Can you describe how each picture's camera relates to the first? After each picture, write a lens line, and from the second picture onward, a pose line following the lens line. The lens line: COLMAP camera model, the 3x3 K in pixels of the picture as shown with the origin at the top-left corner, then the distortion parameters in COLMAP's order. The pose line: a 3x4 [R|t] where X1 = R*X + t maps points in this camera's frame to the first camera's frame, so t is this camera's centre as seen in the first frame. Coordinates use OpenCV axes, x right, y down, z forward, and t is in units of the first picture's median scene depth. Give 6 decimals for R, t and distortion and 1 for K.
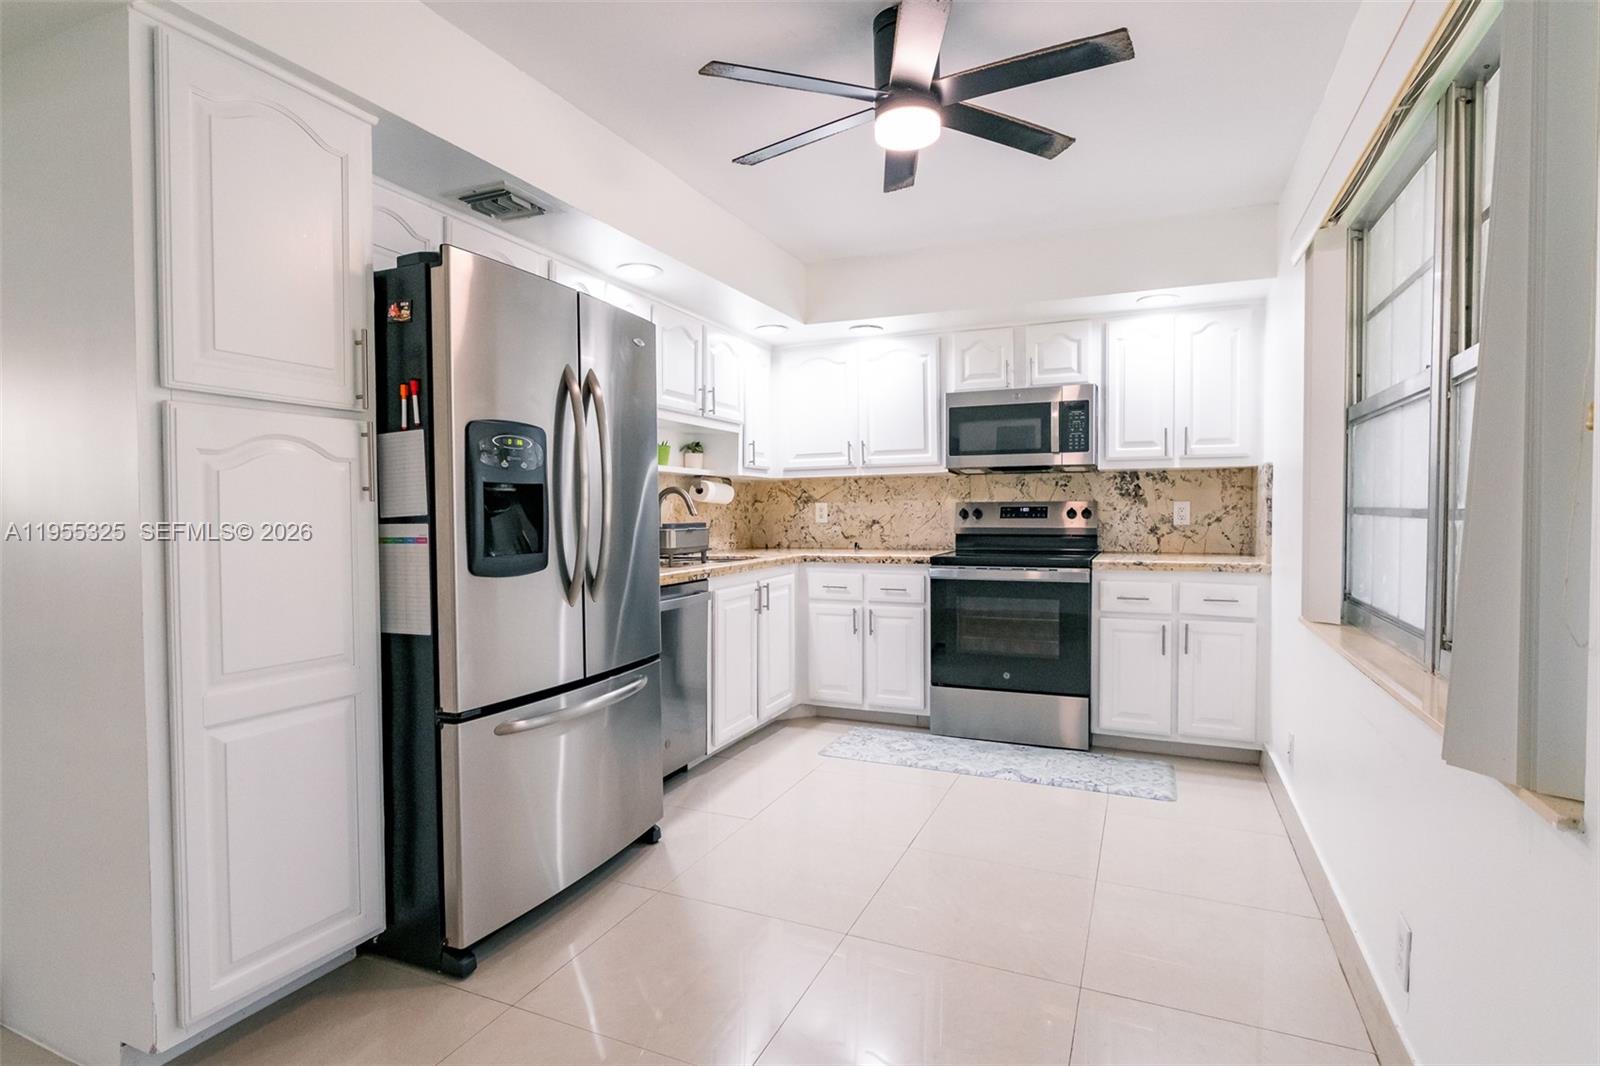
lens RADIAL K [[776.5, 0, 824.0], [0, 776.5, 524.6], [0, 0, 1]] dist [-0.009490, 0.000191]
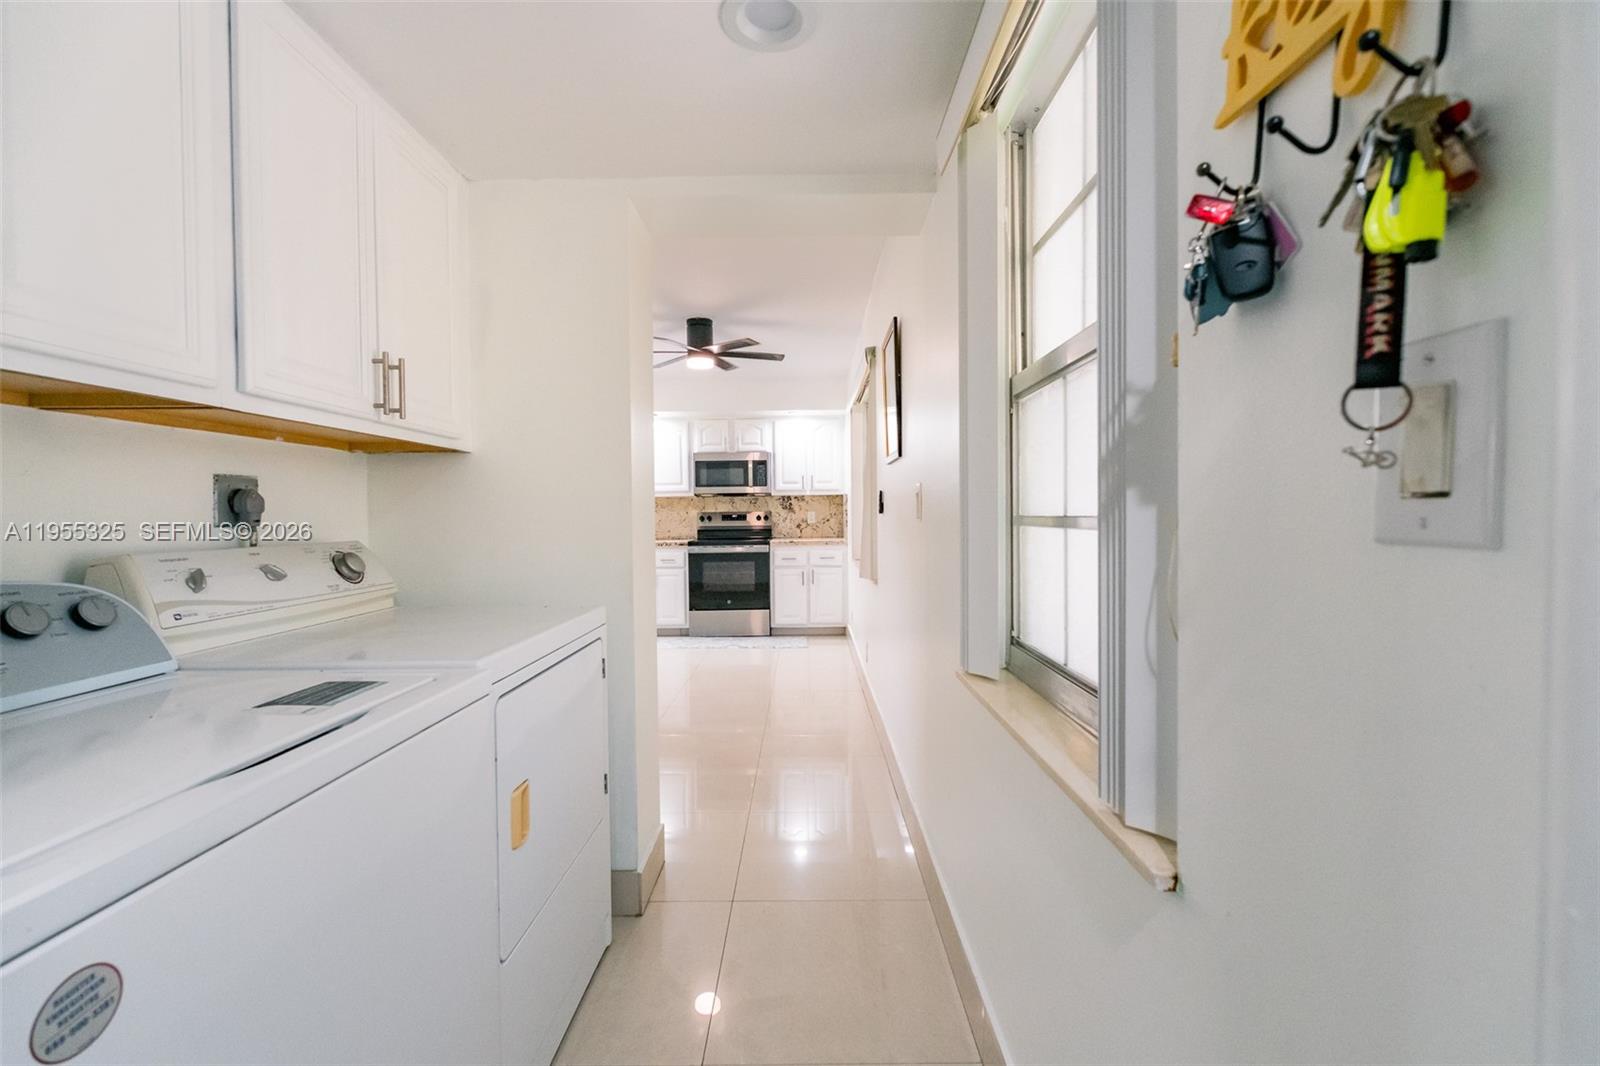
lens RADIAL K [[680.2, 0, 800.3], [0, 680.2, 528.0], [0, 0, 1]] dist [0.007126, 0.000220]
pose [[0.921534, -0.015400, 0.387993, -0.245210], [0.014510, 0.999881, 0.005223, 0.003484], [-0.388027, 0.000816, 0.921648, -0.606370]]
